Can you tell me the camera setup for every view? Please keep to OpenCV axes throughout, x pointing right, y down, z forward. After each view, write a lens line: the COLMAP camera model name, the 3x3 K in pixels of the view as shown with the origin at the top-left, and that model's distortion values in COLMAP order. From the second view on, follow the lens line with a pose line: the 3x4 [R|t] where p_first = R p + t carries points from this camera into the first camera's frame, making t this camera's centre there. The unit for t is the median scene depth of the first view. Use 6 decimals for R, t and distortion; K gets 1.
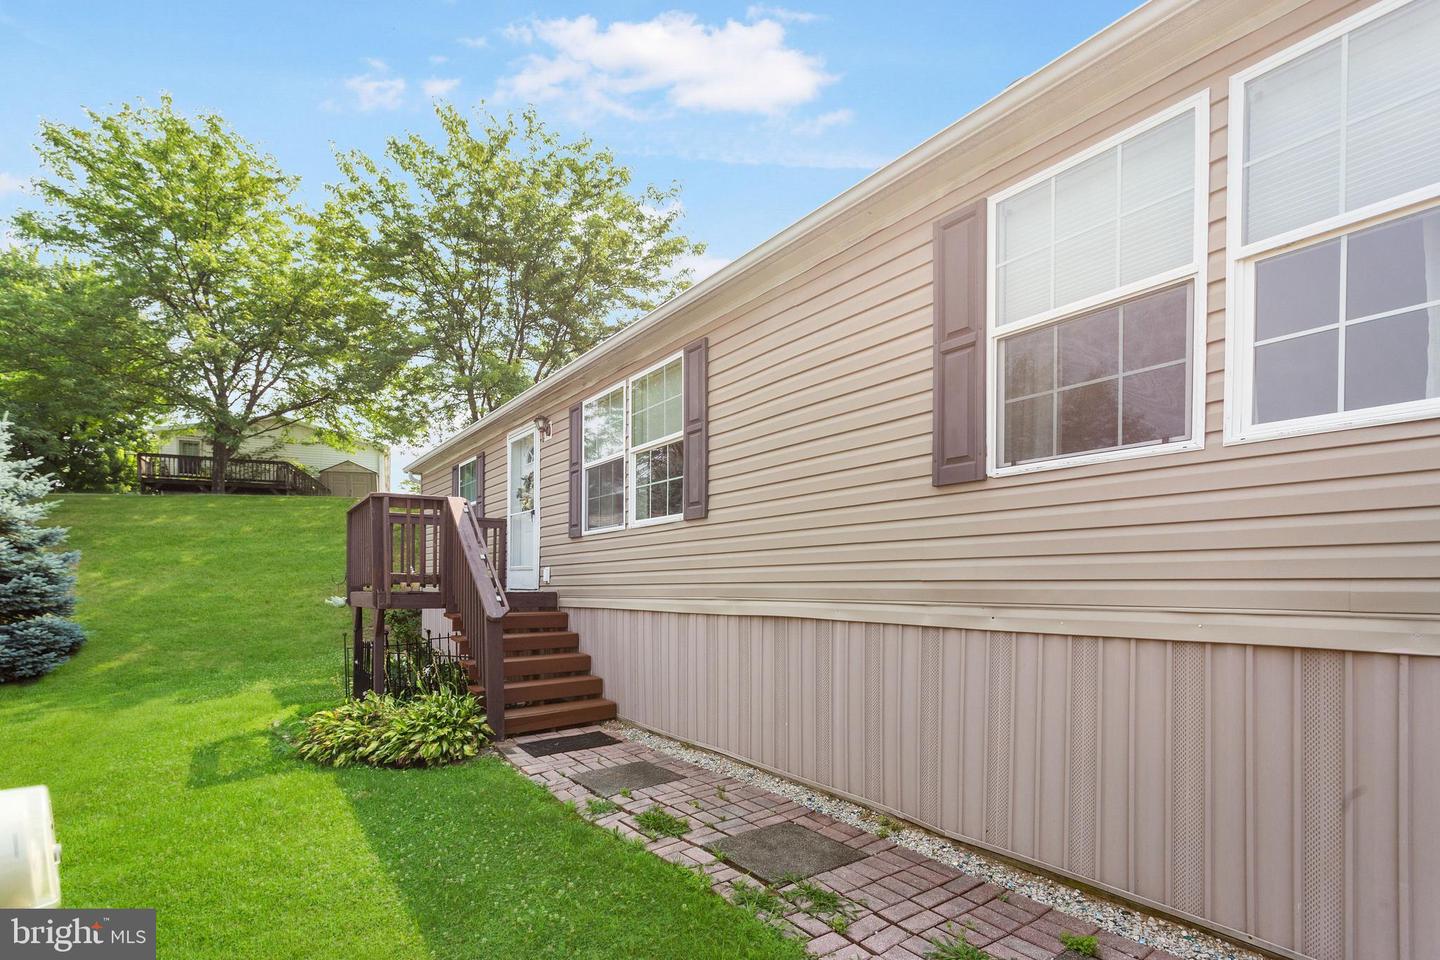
lens RADIAL K [[715.8, 0, 714.6], [0, 715.8, 607.3], [0, 0, 1]] dist [0.000677, -0.000562]
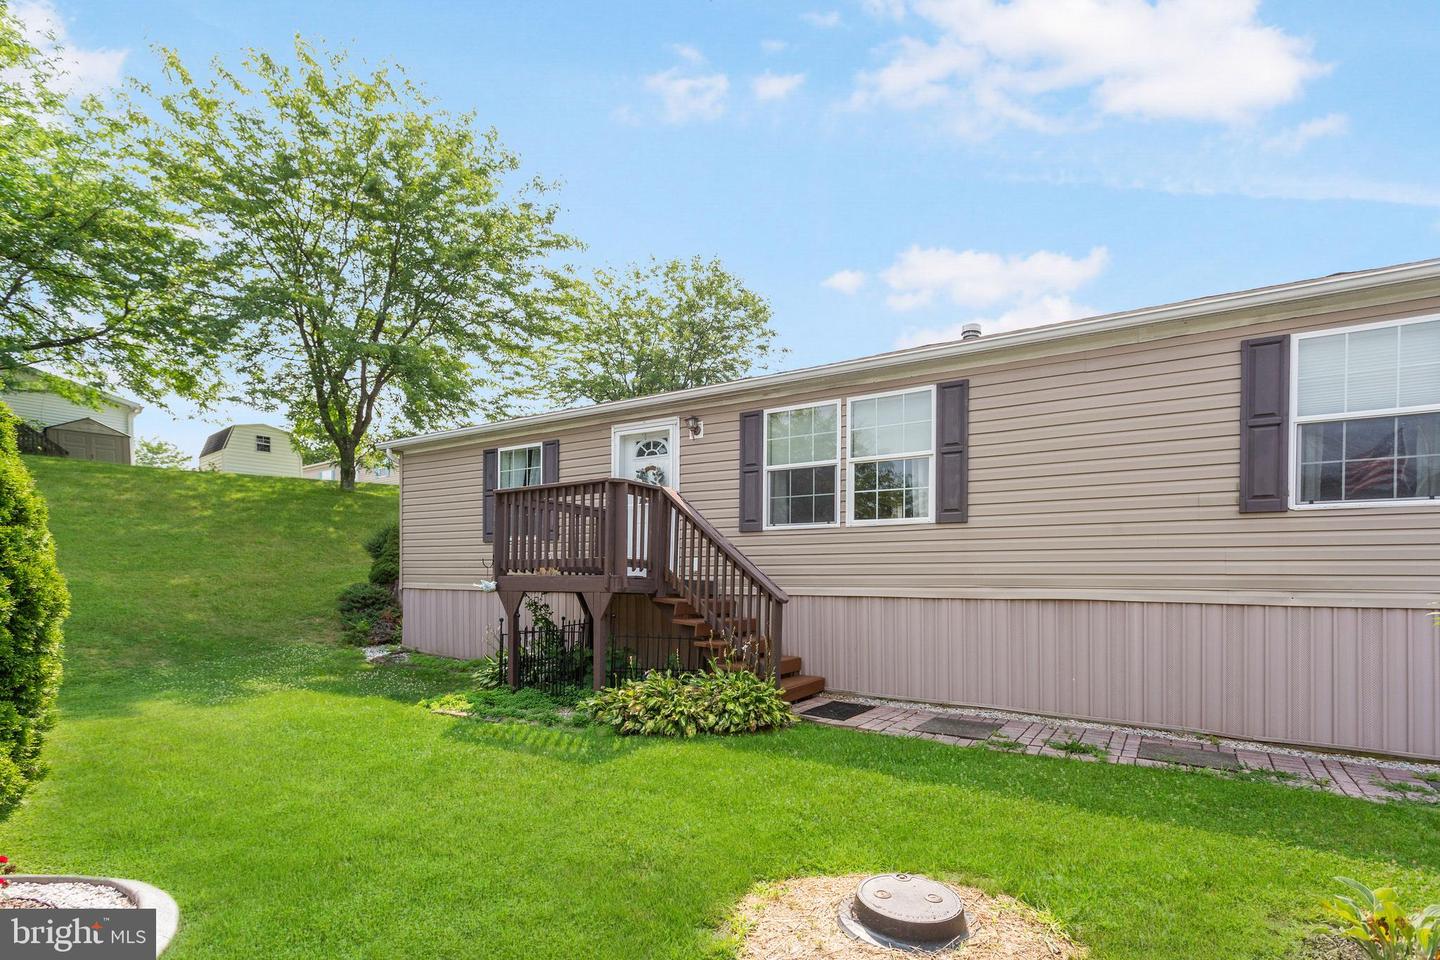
lens RADIAL K [[715.8, 0, 714.6], [0, 715.8, 607.3], [0, 0, 1]] dist [0.000677, -0.000562]
pose [[0.928717, 0.011167, 0.370621, -1.103287], [-0.008756, 0.999928, -0.008187, 0.047300], [-0.370686, 0.004358, 0.928748, -0.002123]]
